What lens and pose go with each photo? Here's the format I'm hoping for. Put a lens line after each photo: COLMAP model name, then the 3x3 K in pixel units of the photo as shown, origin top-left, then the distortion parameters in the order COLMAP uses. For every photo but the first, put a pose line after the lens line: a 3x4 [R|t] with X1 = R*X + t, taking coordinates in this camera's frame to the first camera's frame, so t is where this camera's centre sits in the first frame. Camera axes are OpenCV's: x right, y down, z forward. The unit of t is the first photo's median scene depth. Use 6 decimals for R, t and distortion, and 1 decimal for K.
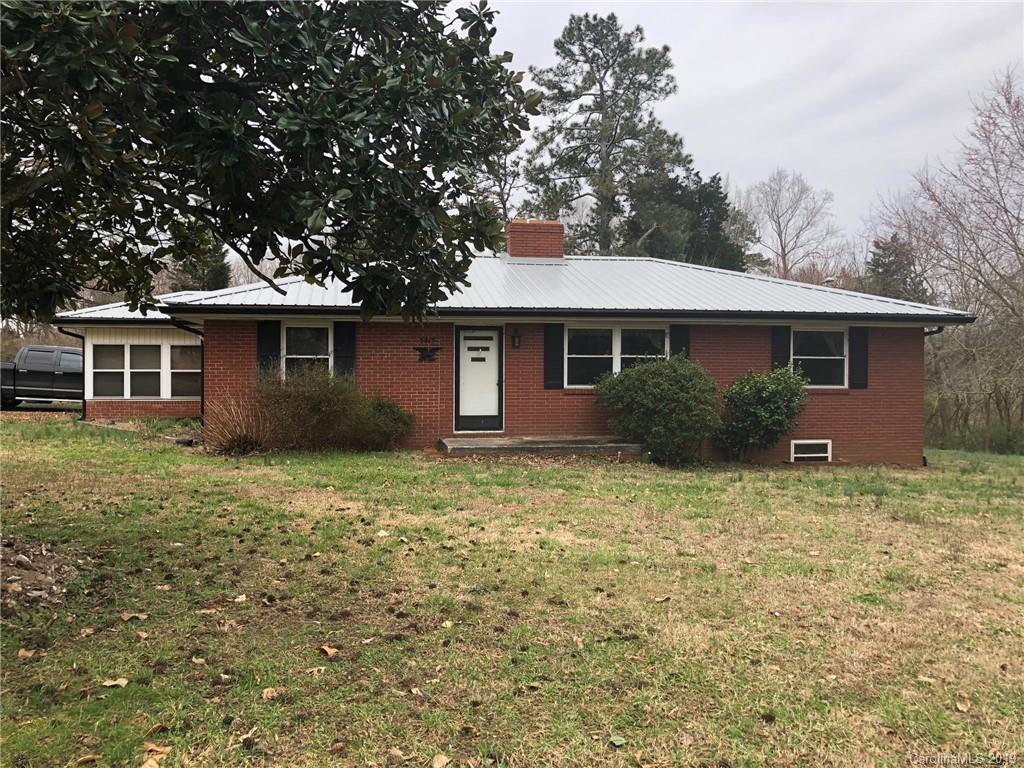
lens RADIAL K [[842.6, 0, 512.4], [0, 842.6, 379.8], [0, 0, 1]] dist [0.017473, -0.001315]
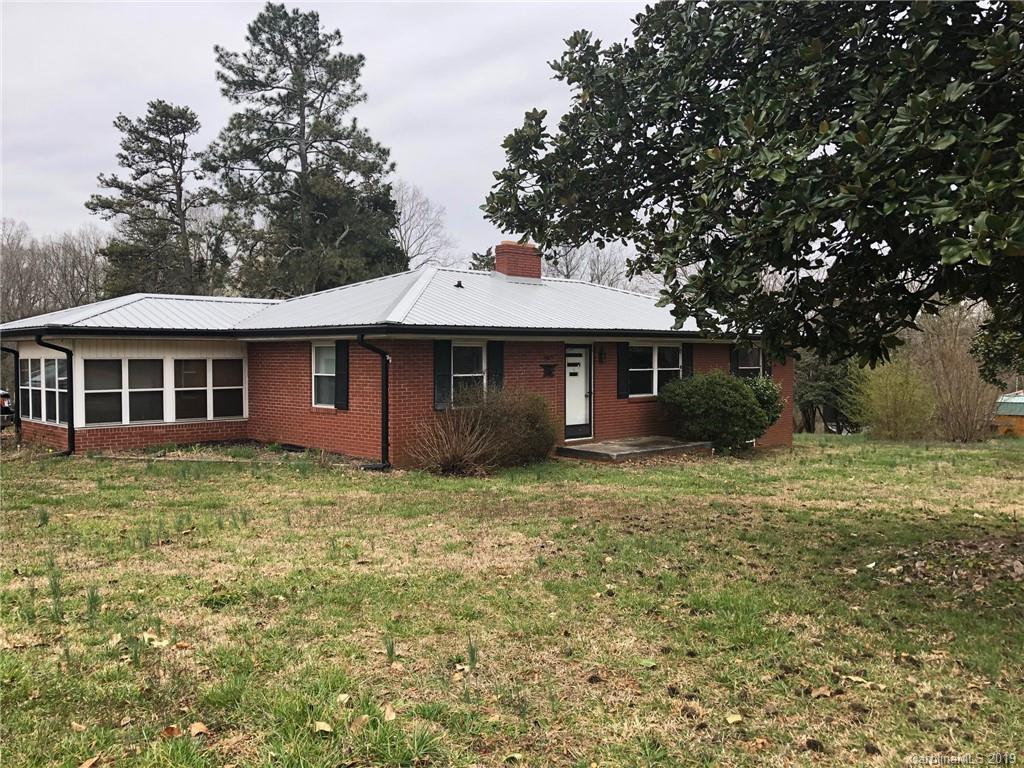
lens RADIAL K [[842.6, 0, 512.3], [0, 842.6, 385.5], [0, 0, 1]] dist [0.017473, -0.001315]
pose [[0.832859, -0.023134, 0.553002, -0.594192], [0.014499, 0.999695, 0.019985, -0.026748], [-0.553296, -0.008627, 0.832940, 0.095510]]
